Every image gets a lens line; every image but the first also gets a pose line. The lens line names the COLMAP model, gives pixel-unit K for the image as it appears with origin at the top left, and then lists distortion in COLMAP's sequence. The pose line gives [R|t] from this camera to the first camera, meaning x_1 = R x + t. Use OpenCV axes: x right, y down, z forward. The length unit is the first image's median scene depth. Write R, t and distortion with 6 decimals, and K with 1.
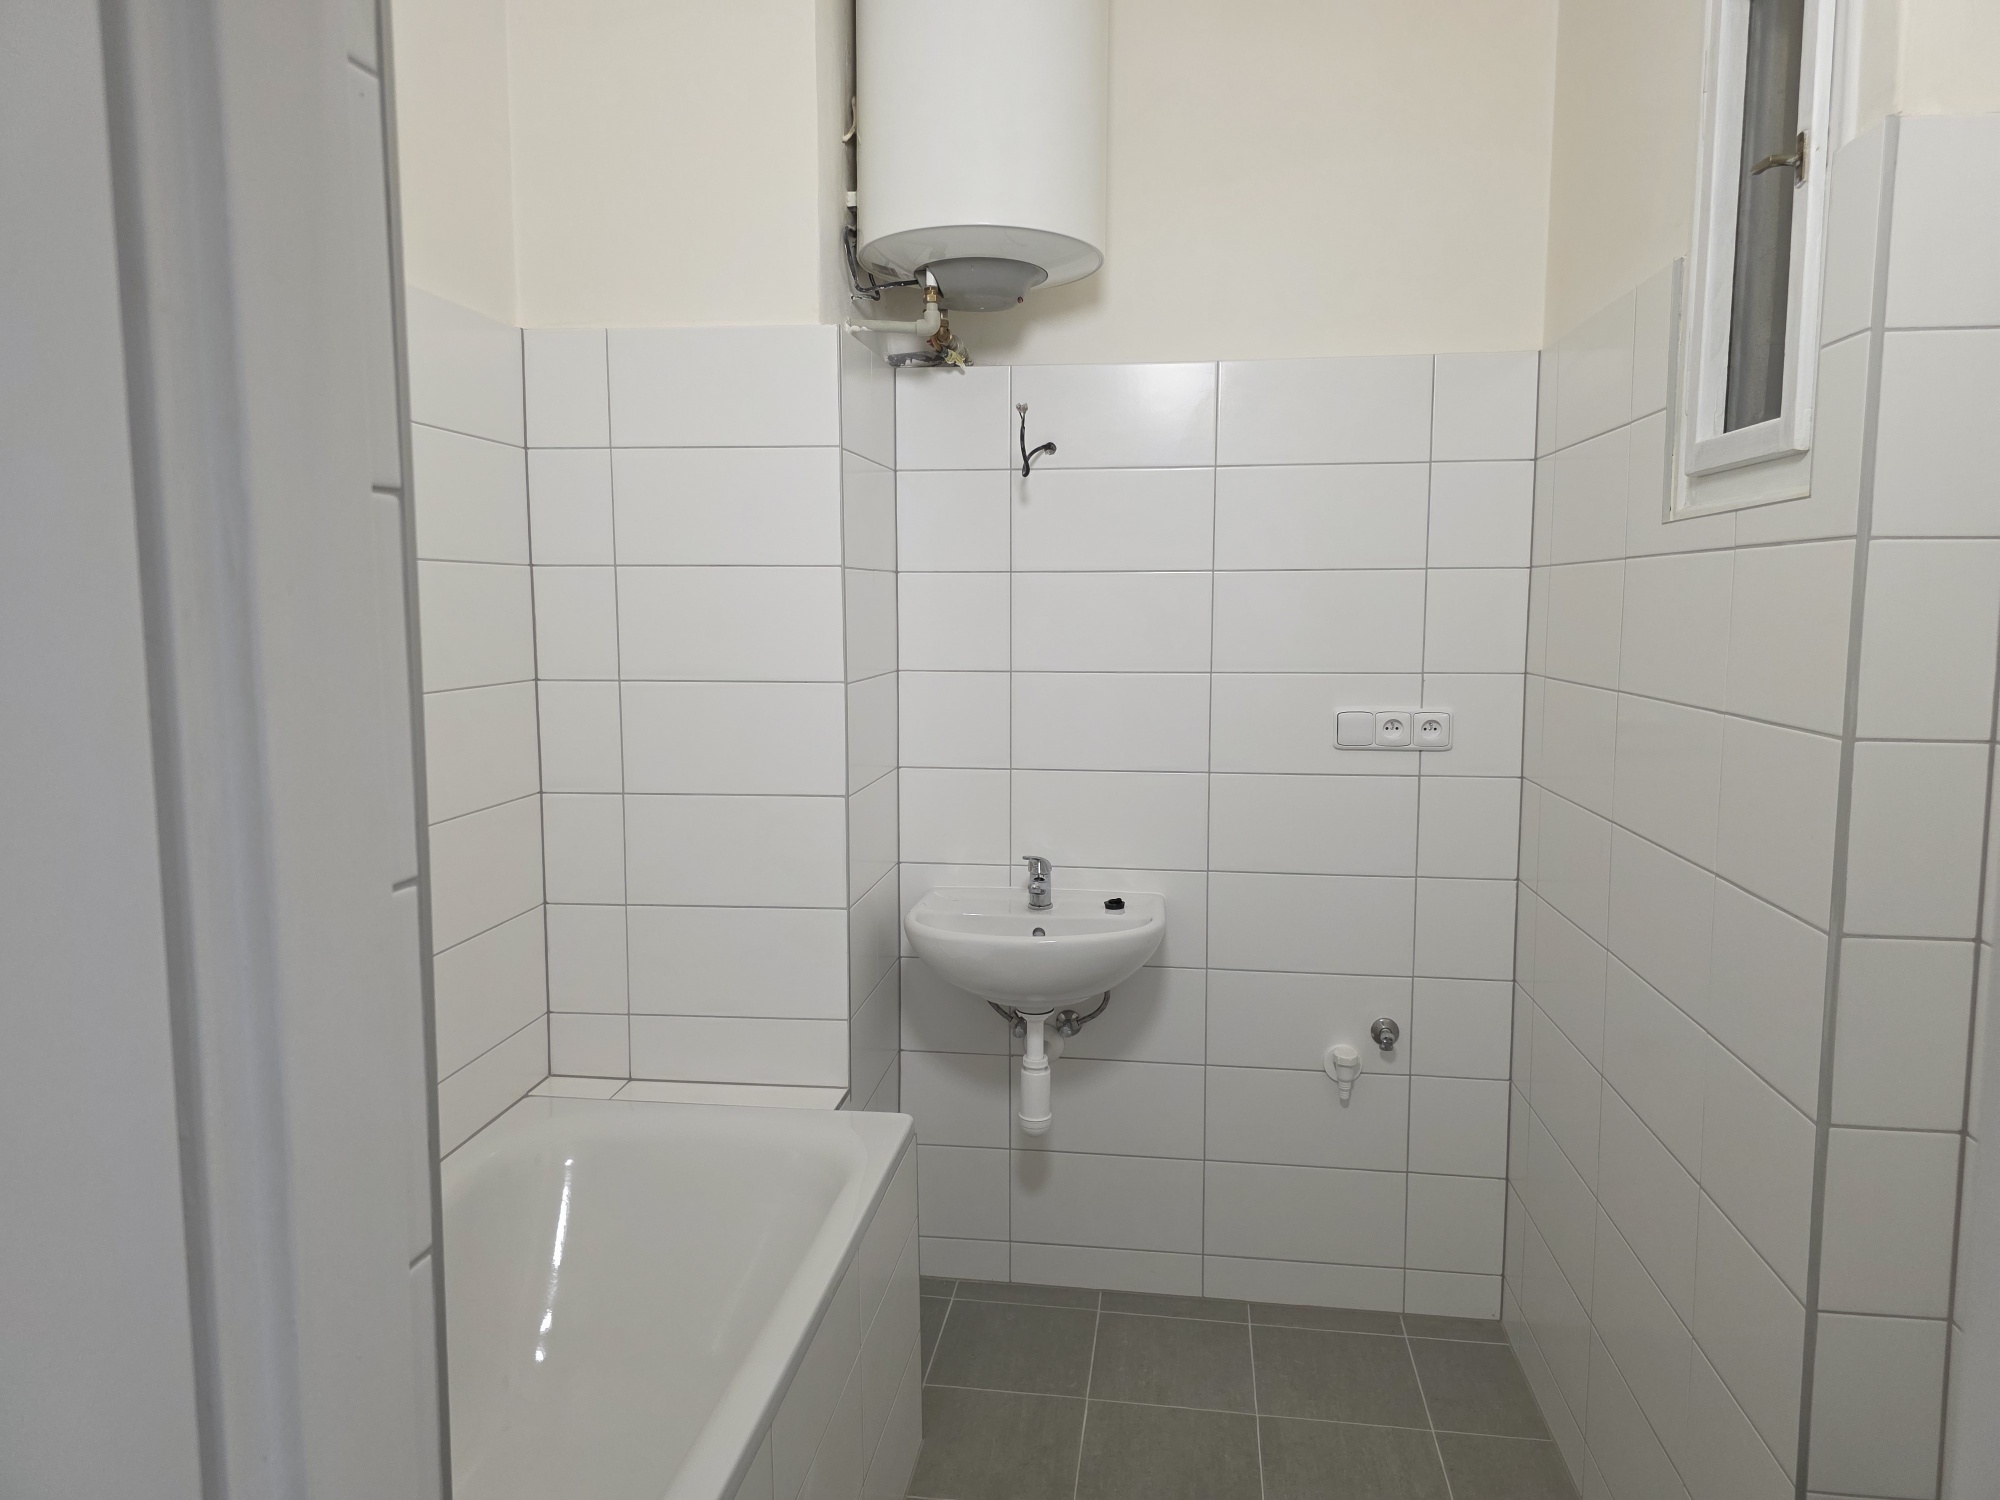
lens RADIAL K [[1343.6, 0, 1006.9], [0, 1343.6, 733.1], [0, 0, 1]] dist [0.047624, -0.038239]
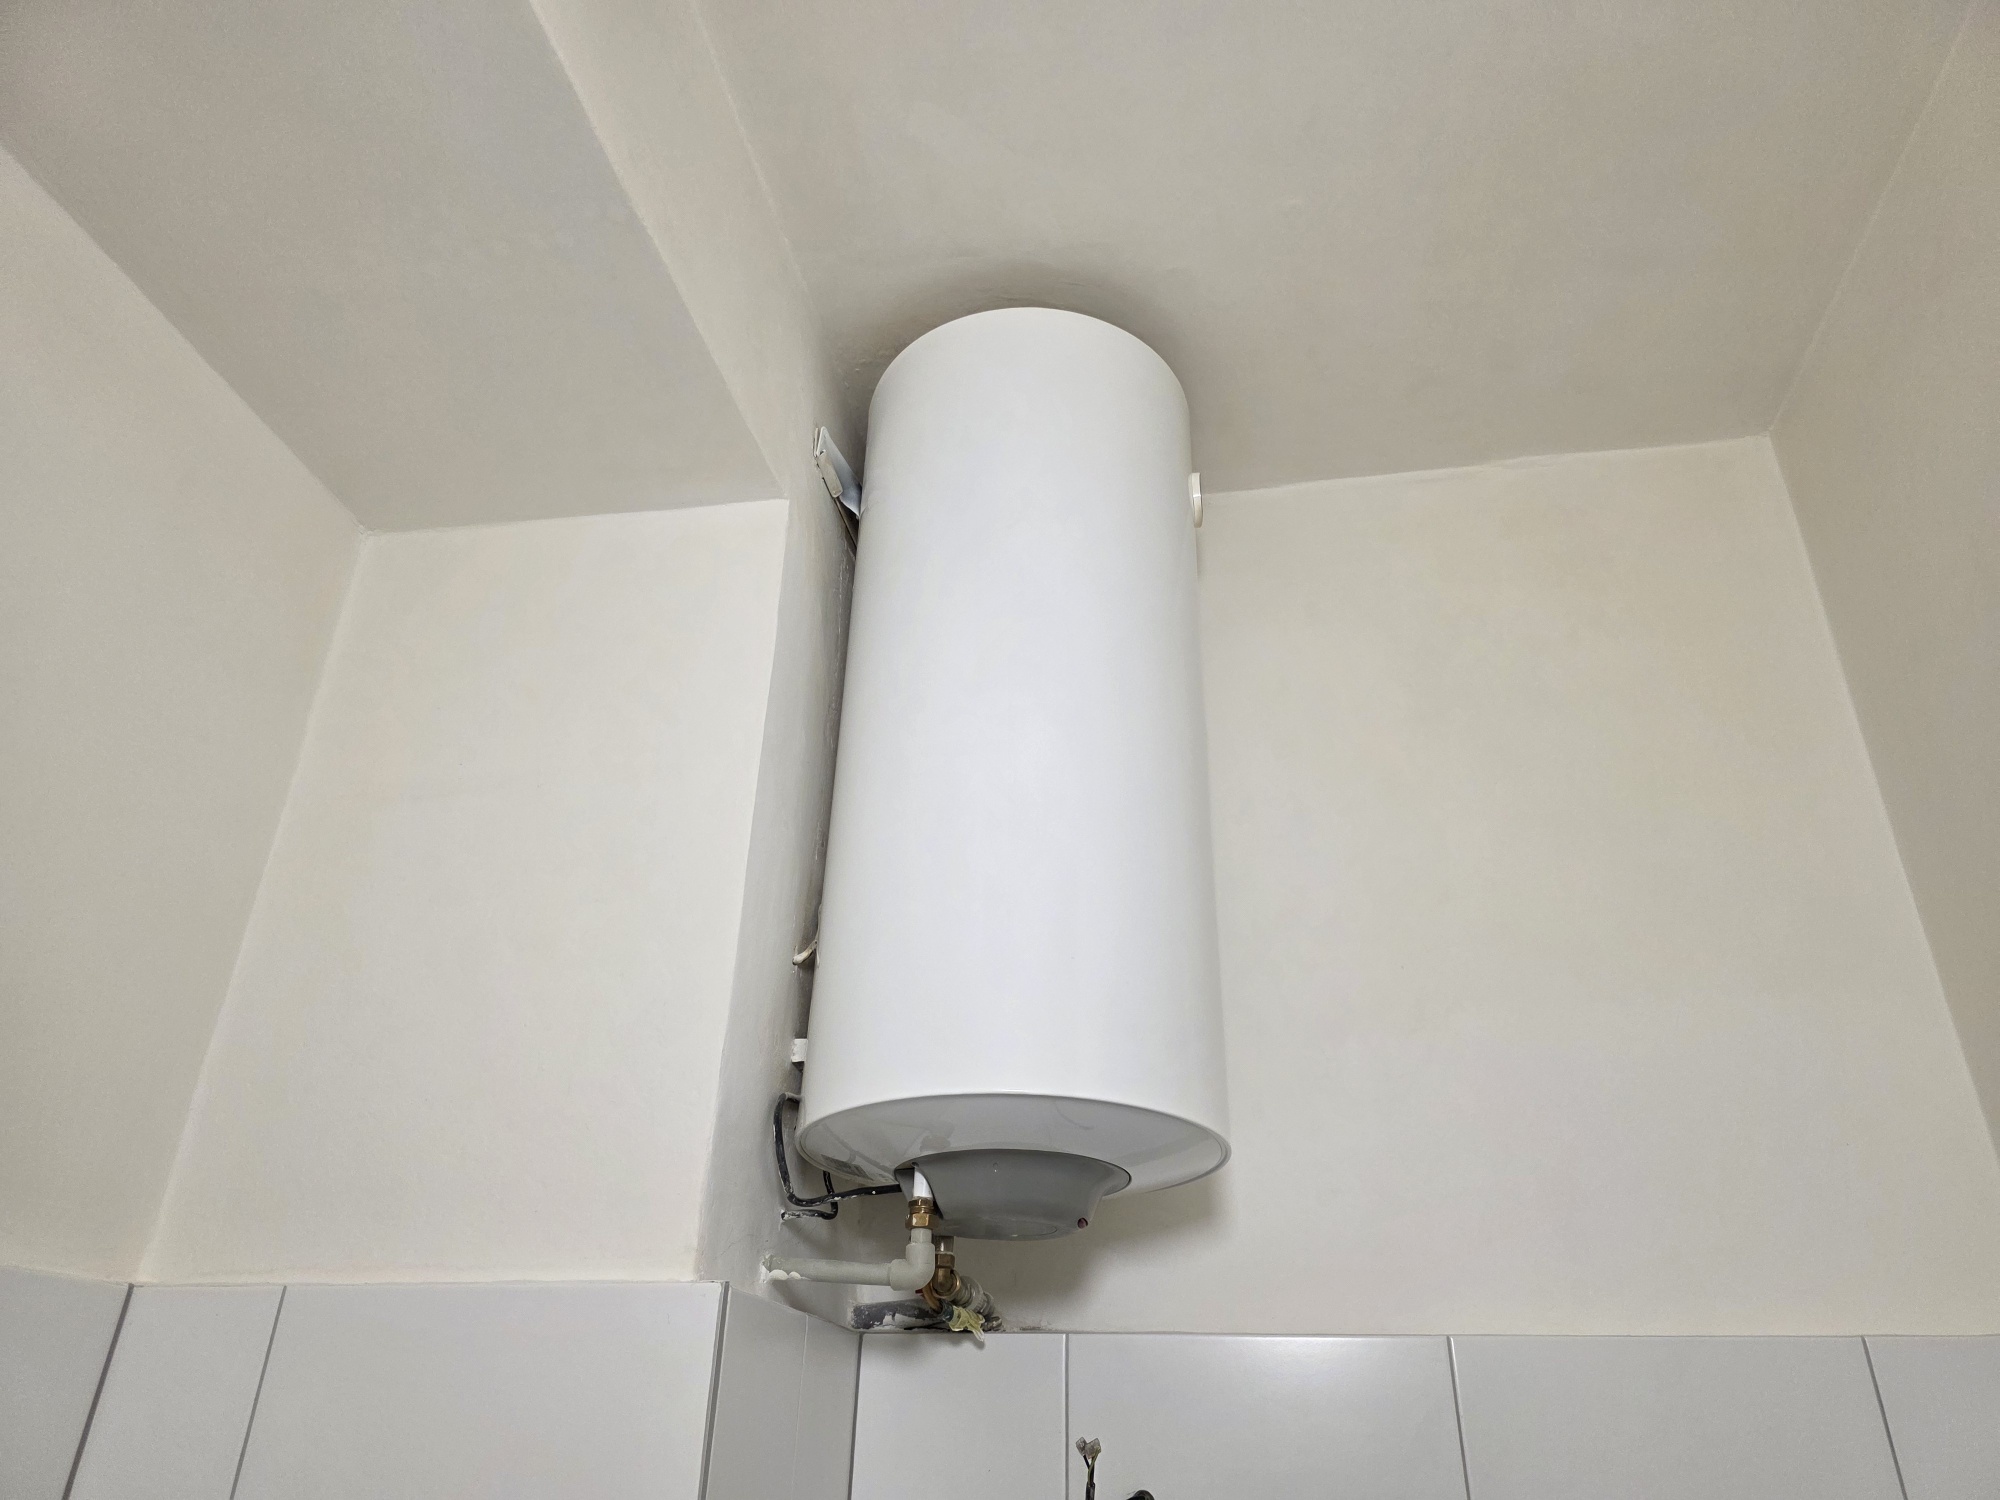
lens RADIAL K [[1343.6, 0, 1002.8], [0, 1343.6, 757.9], [0, 0, 1]] dist [0.047624, -0.038239]
pose [[0.998968, -0.003711, -0.045273, 0.003254], [-0.022497, 0.825418, -0.564073, -0.166035], [0.039463, 0.564509, 0.824483, 0.435469]]
